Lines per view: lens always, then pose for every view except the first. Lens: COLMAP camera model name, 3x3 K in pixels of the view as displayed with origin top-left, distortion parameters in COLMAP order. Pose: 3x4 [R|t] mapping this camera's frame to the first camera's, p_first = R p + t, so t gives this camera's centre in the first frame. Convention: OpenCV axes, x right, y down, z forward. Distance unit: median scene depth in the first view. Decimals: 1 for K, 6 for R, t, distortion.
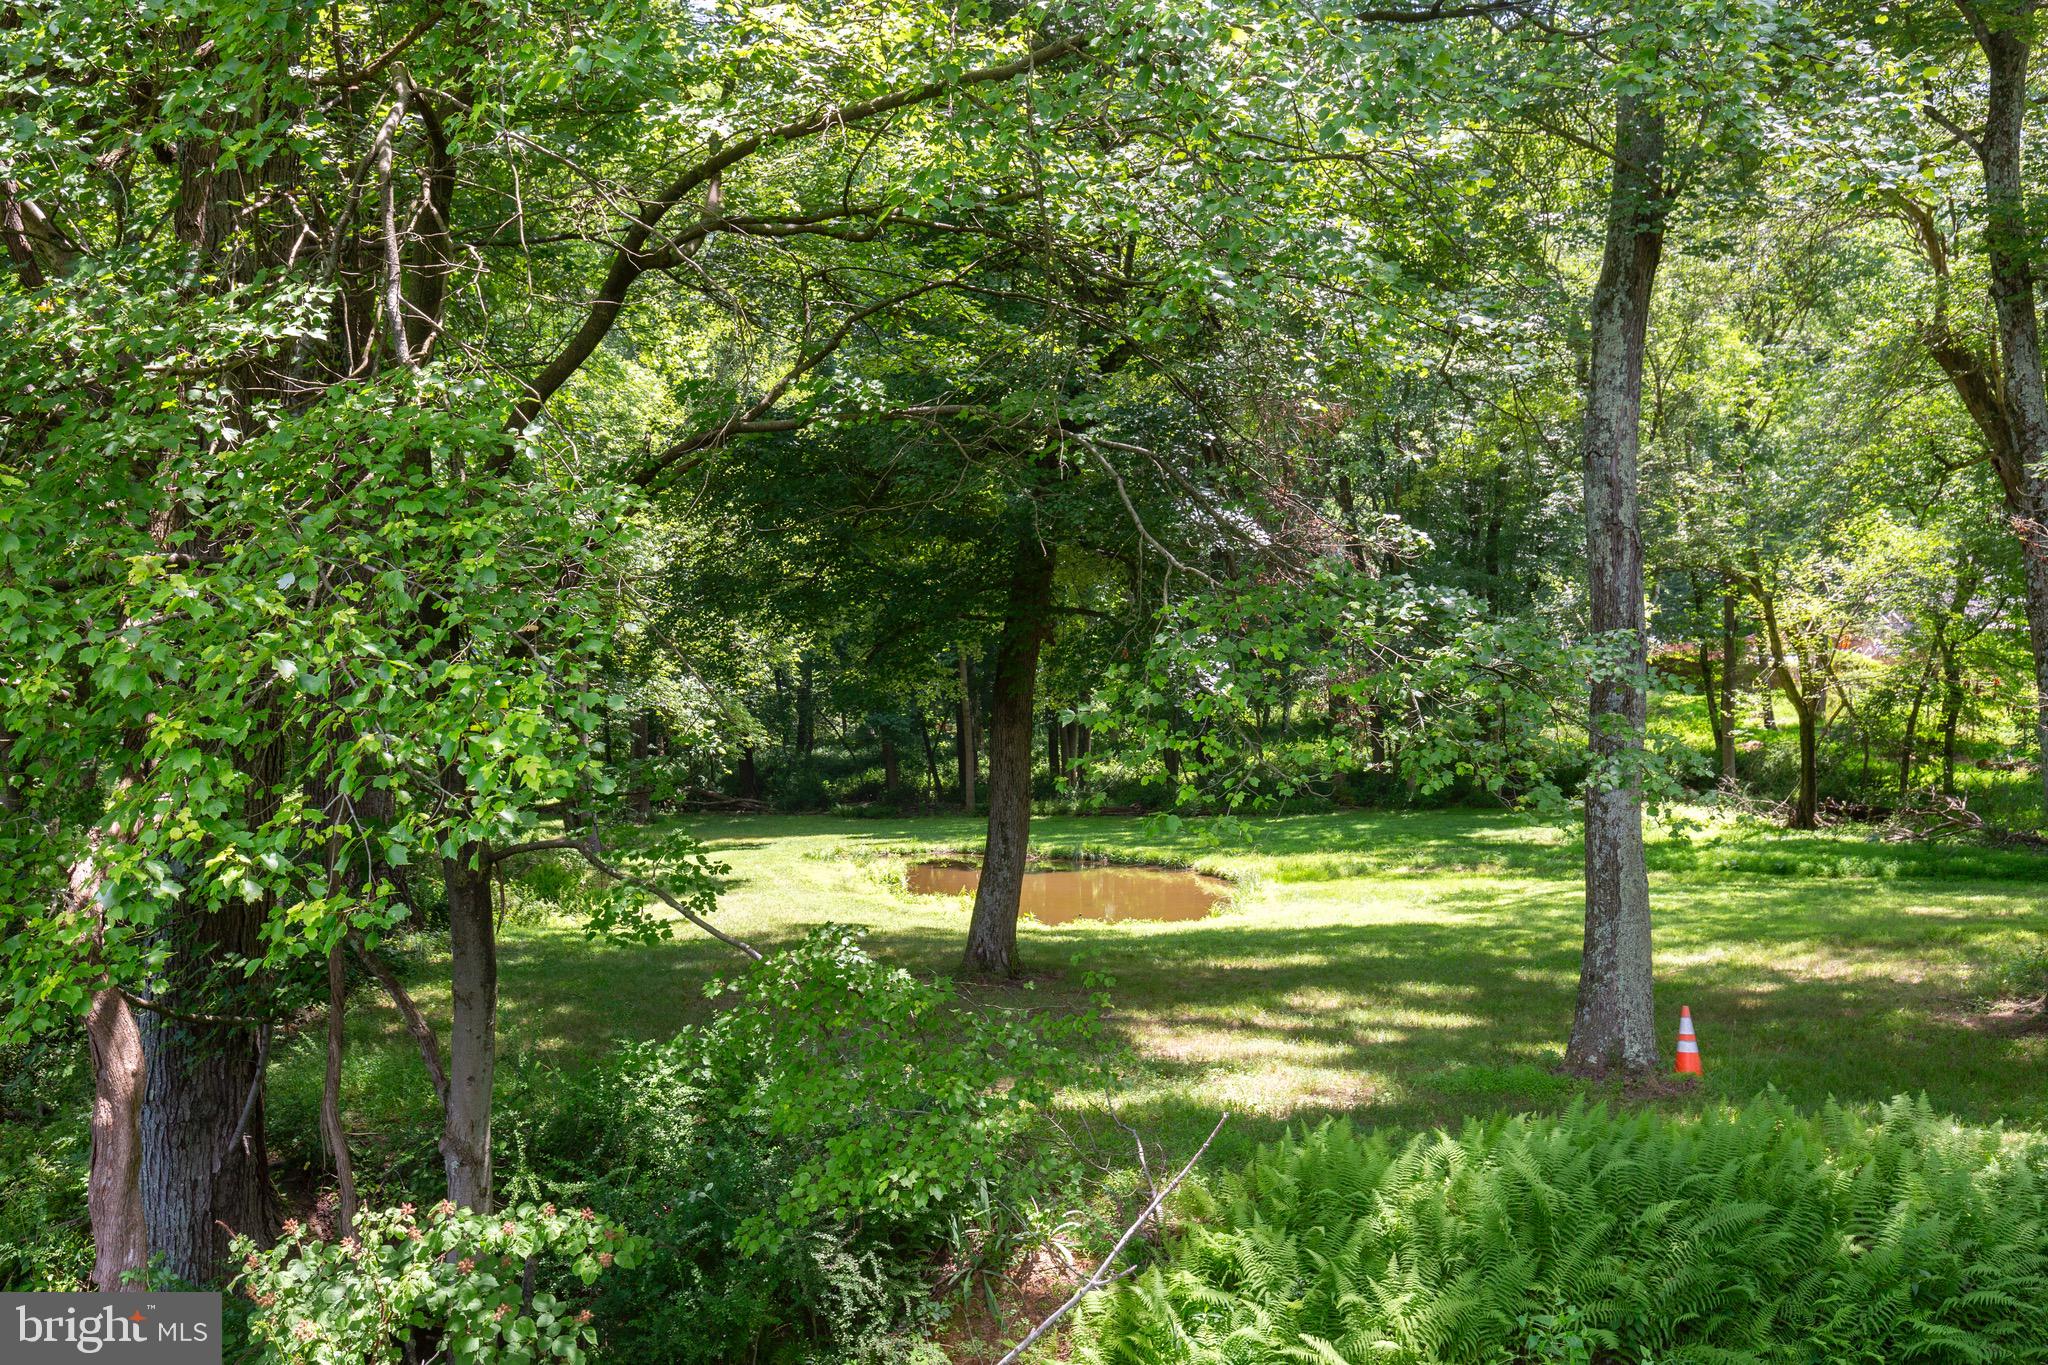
lens RADIAL K [[1692.2, 0, 1011.9], [0, 1692.2, 683.2], [0, 0, 1]] dist [0.006263, -0.001352]
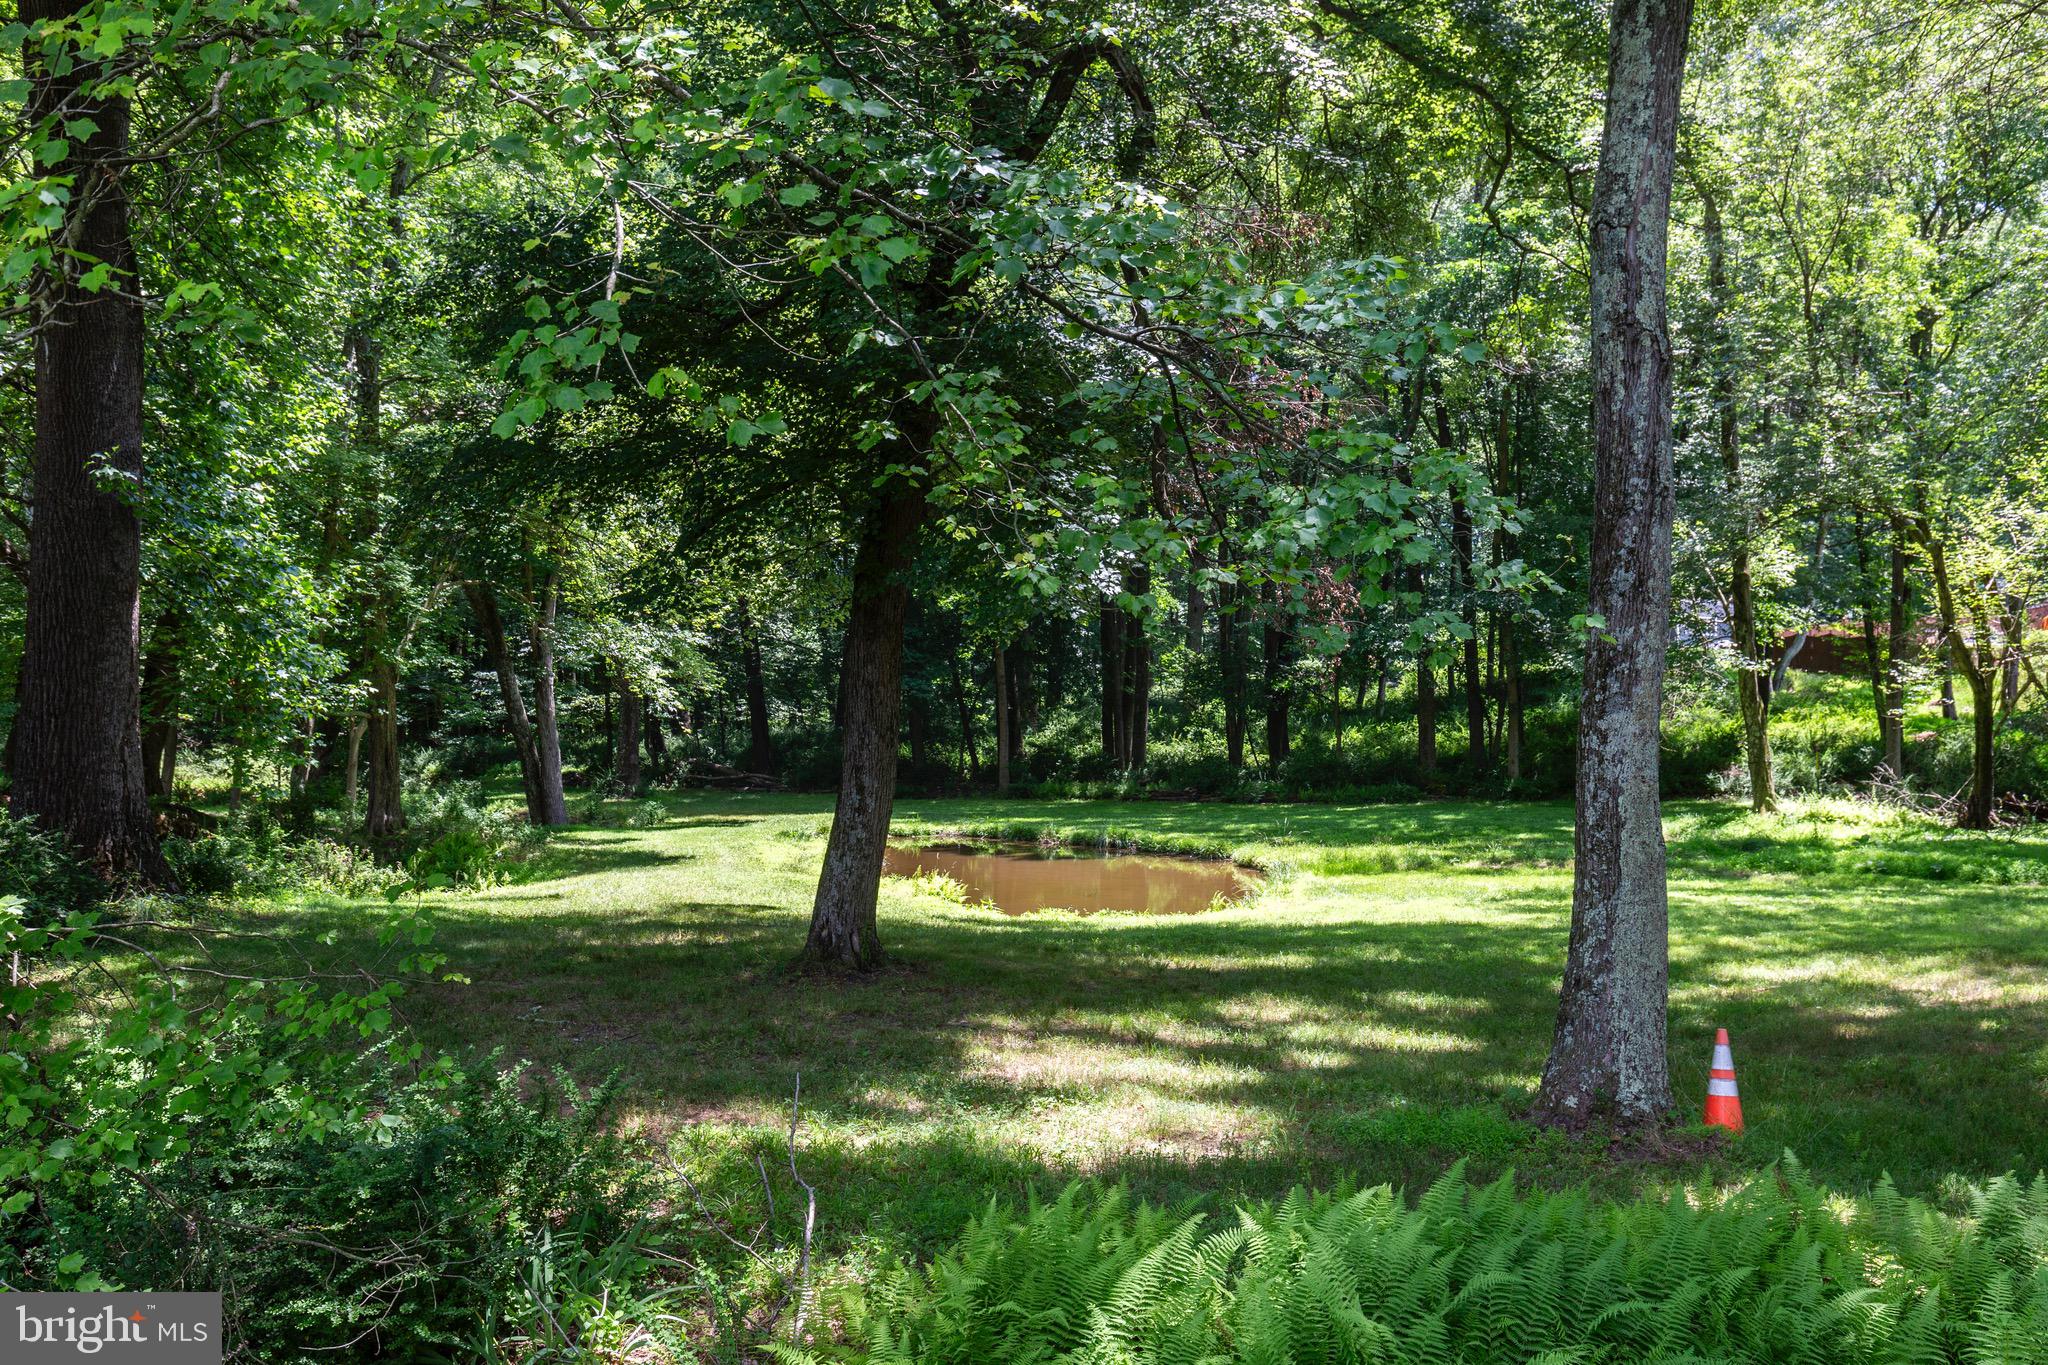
lens RADIAL K [[1824.6, 0, 1010.8], [0, 1824.6, 699.1], [0, 0, 1]] dist [-0.007616, 0.003930]
pose [[0.997702, 0.019555, -0.064871, 0.094160], [-0.018589, 0.999708, 0.015460, 0.030380], [0.065154, -0.014219, 0.997774, 0.146533]]
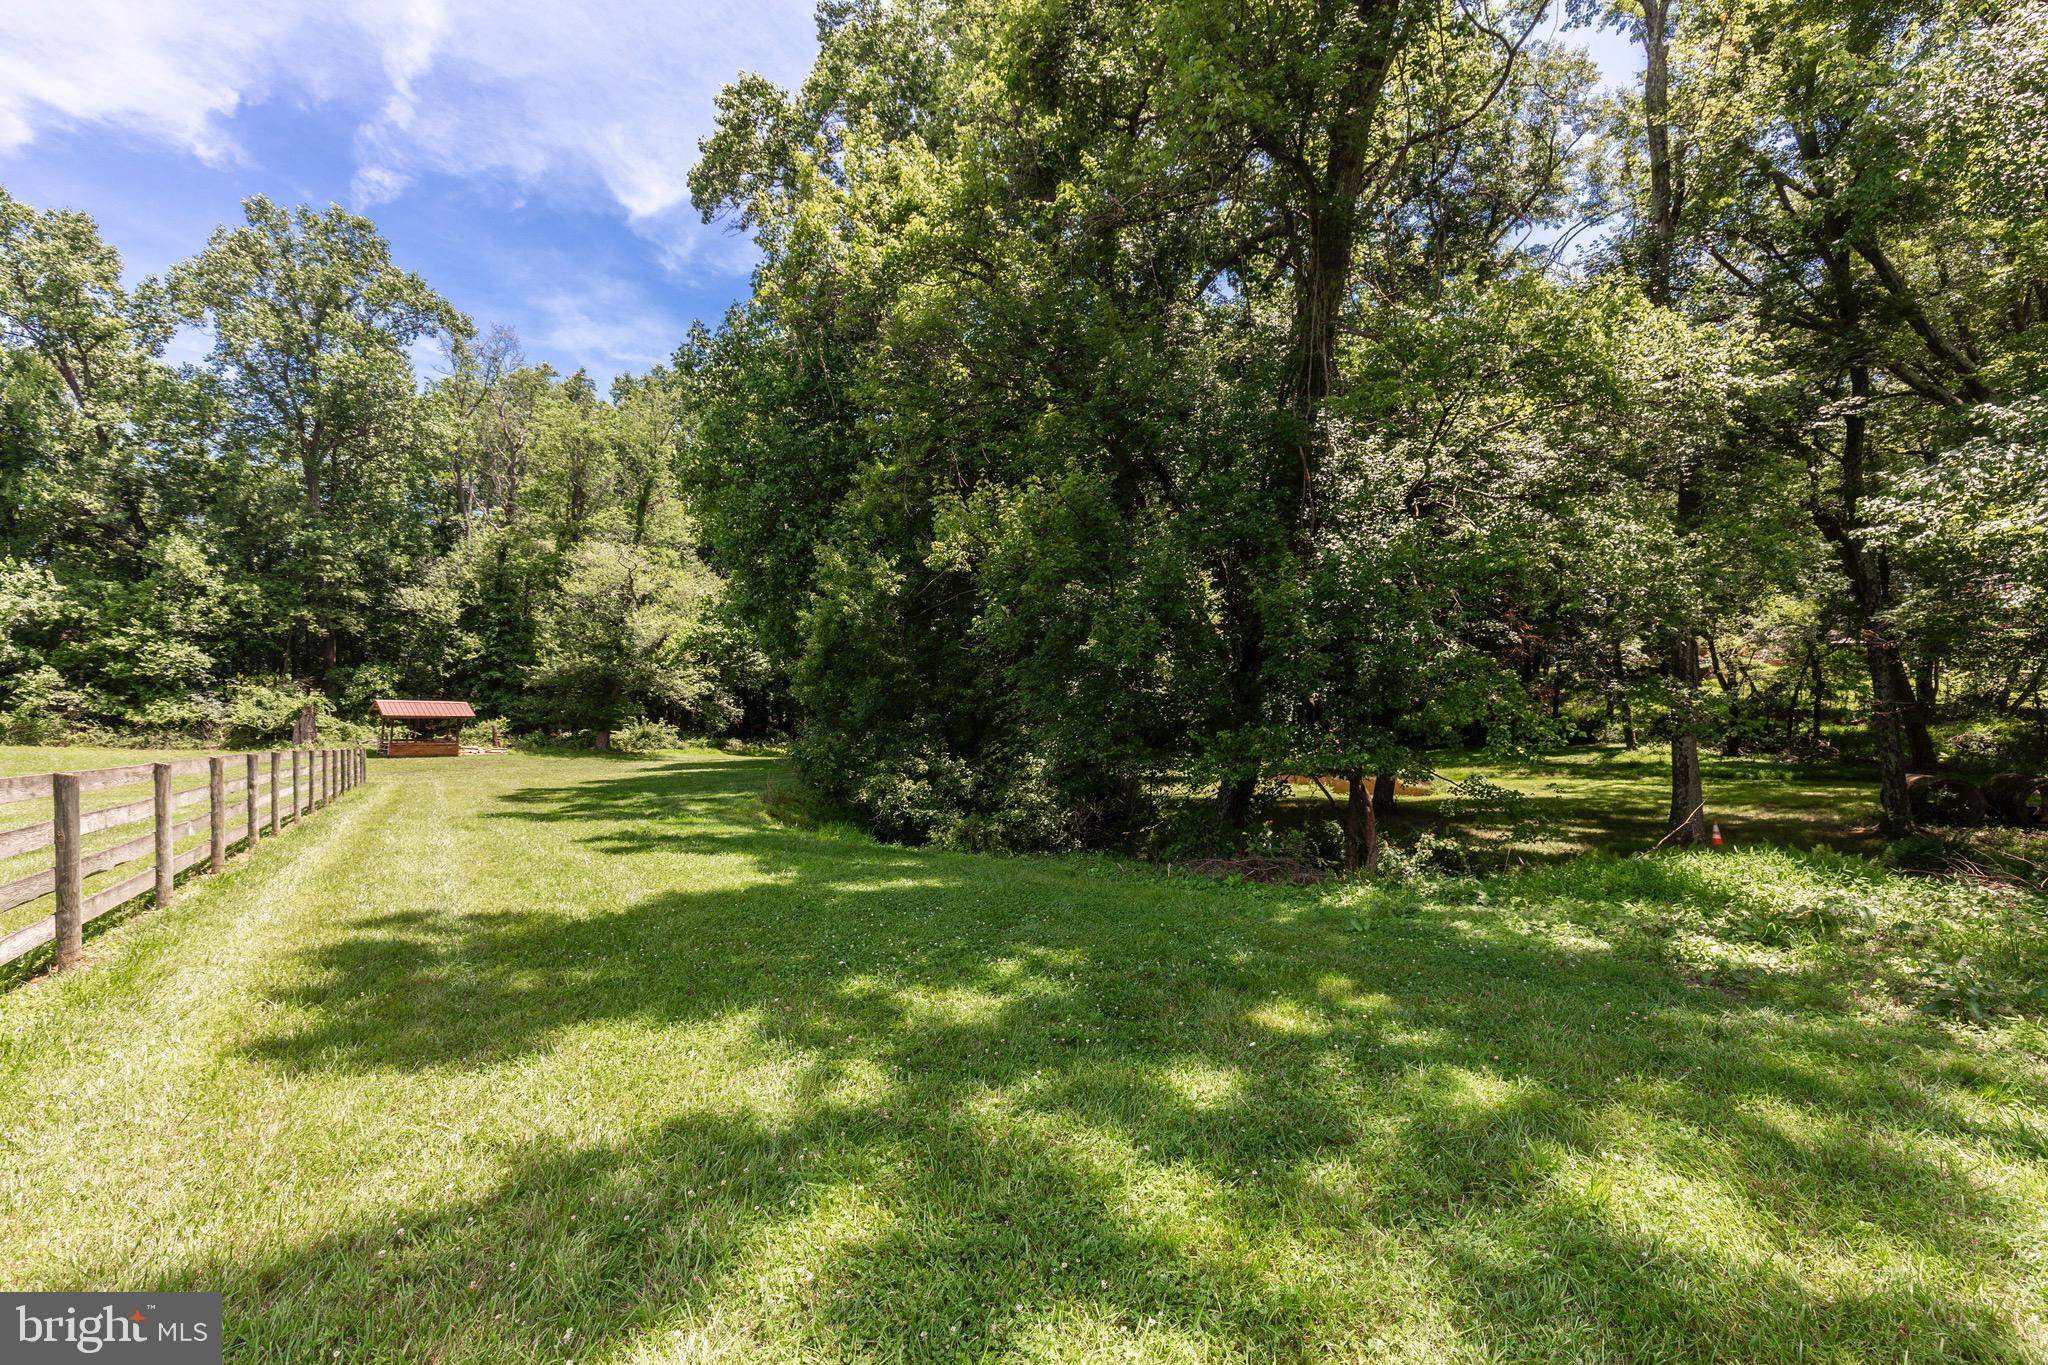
lens RADIAL K [[947.0, 0, 1015.9], [0, 947.0, 677.8], [0, 0, 1]] dist [0.011431, 0.000900]
pose [[0.982748, -0.013239, -0.184476, -0.230768], [0.013417, 0.999910, -0.000286, -0.024254], [0.184463, -0.002194, 0.982837, -0.378194]]
